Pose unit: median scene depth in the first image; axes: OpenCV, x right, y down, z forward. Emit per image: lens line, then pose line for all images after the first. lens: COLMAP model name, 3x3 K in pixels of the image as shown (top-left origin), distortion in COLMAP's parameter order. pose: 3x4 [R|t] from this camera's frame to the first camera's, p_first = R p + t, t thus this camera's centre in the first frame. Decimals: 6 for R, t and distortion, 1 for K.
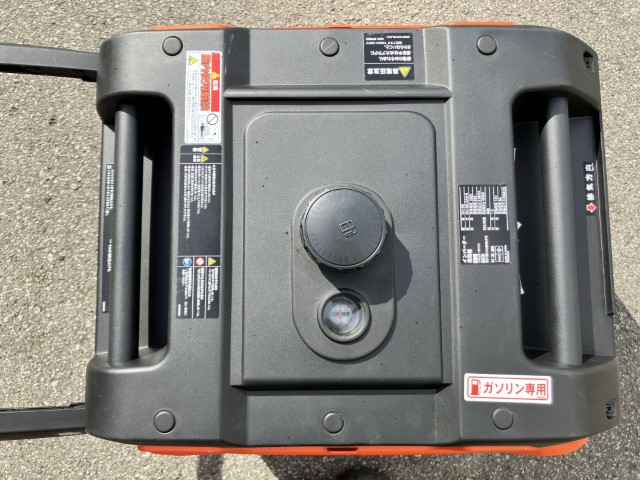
lens RADIAL K [[527.5, 0, 319.1], [0, 527.5, 235.3], [0, 0, 1]] dist [0.013024, 0.005515]
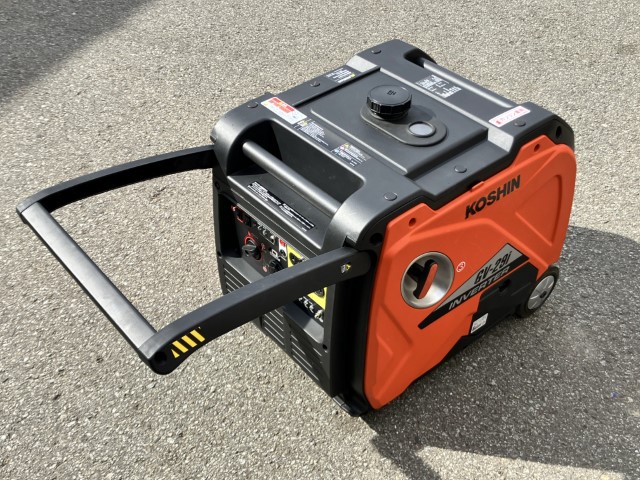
lens RADIAL K [[763.4, 0, 306.7], [0, 763.4, 241.5], [0, 0, 1]] dist [0.151373, -0.386880]
pose [[0.773133, -0.432668, 0.463749, -1.401754], [0.632853, 0.574647, -0.518919, 1.268514], [-0.041972, 0.694679, 0.718094, -0.538675]]
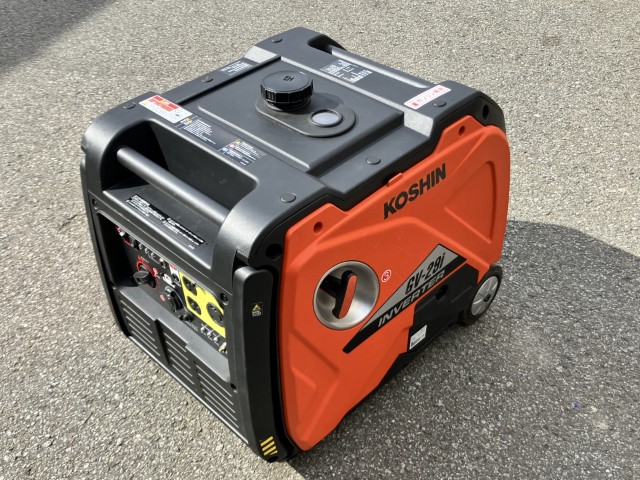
lens RADIAL K [[691.6, 0, 310.2], [0, 691.6, 239.4], [0, 0, 1]] dist [0.125509, -0.303838]
pose [[0.715474, -0.480841, 0.506842, -1.003033], [0.698522, 0.505676, -0.506319, 1.122781], [-0.012838, 0.716299, 0.697676, -0.152198]]
